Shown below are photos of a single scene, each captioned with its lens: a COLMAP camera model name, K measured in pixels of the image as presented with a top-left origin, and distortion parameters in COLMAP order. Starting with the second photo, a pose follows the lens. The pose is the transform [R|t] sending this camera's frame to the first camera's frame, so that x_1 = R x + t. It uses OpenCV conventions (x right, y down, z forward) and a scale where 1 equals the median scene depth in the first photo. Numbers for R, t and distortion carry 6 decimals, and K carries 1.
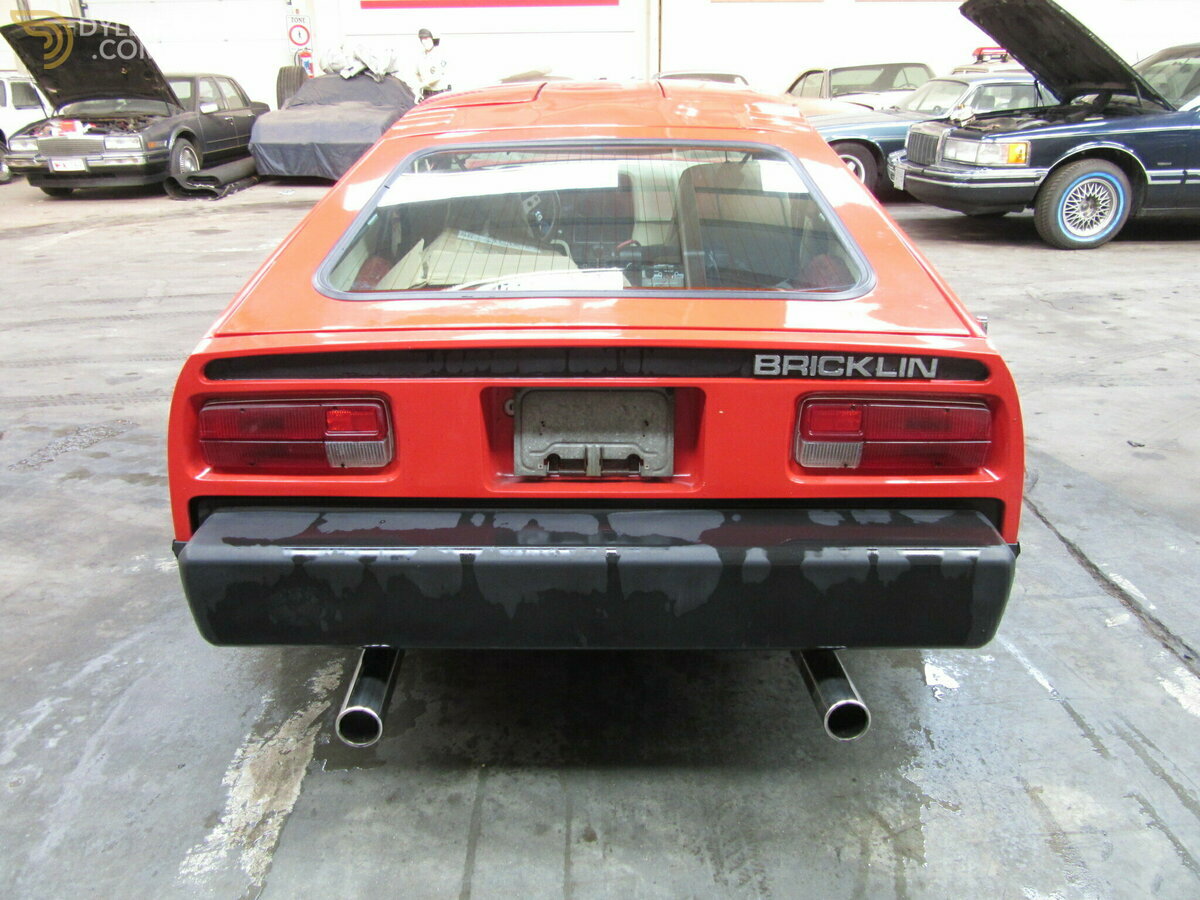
lens RADIAL K [[894.9, 0, 600.7], [0, 894.9, 445.3], [0, 0, 1]] dist [-0.038490, 0.023838]
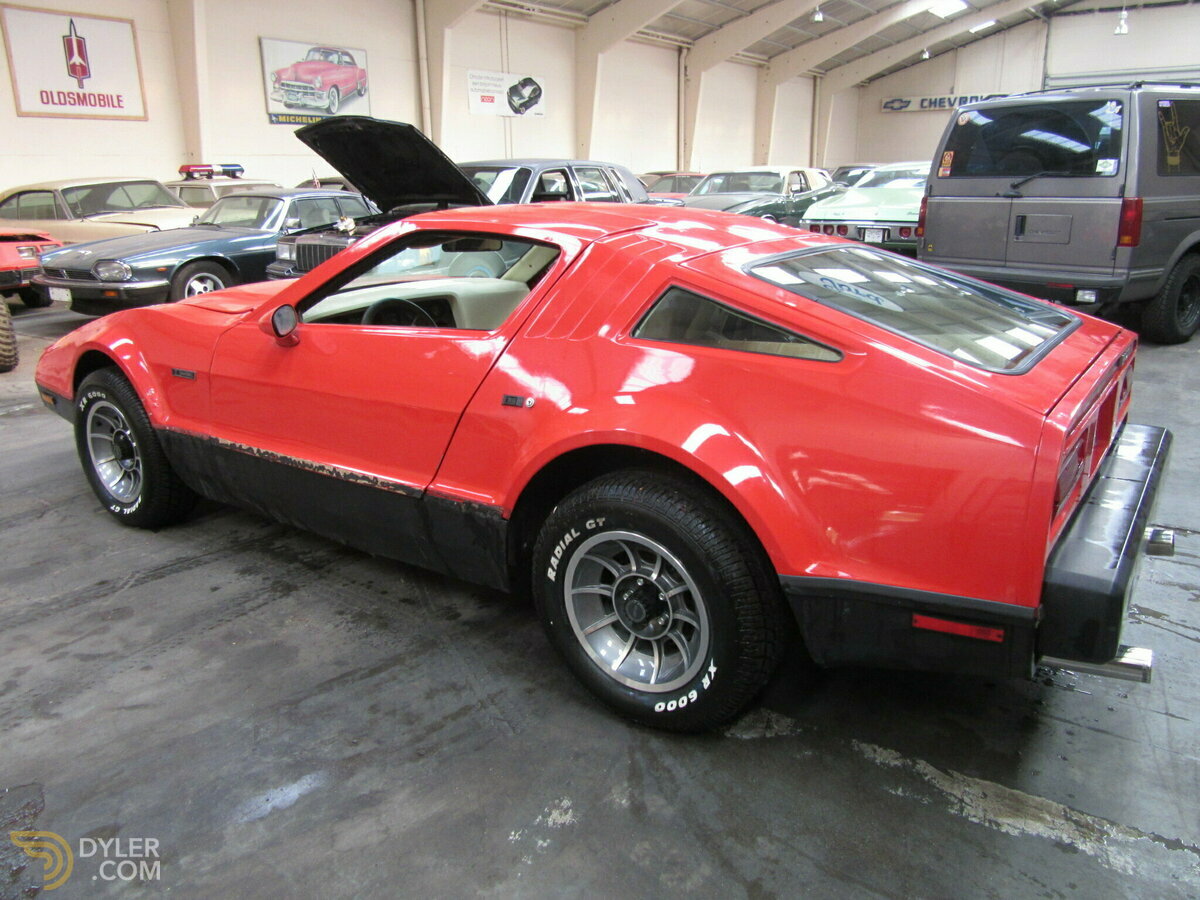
lens RADIAL K [[894.9, 0, 595.7], [0, 894.9, 445.5], [0, 0, 1]] dist [-0.038490, 0.023838]
pose [[0.572449, -0.236423, 0.785116, -1.660441], [0.324237, 0.944753, 0.048085, -0.327456], [-0.753109, 0.227038, 0.617480, 0.697742]]
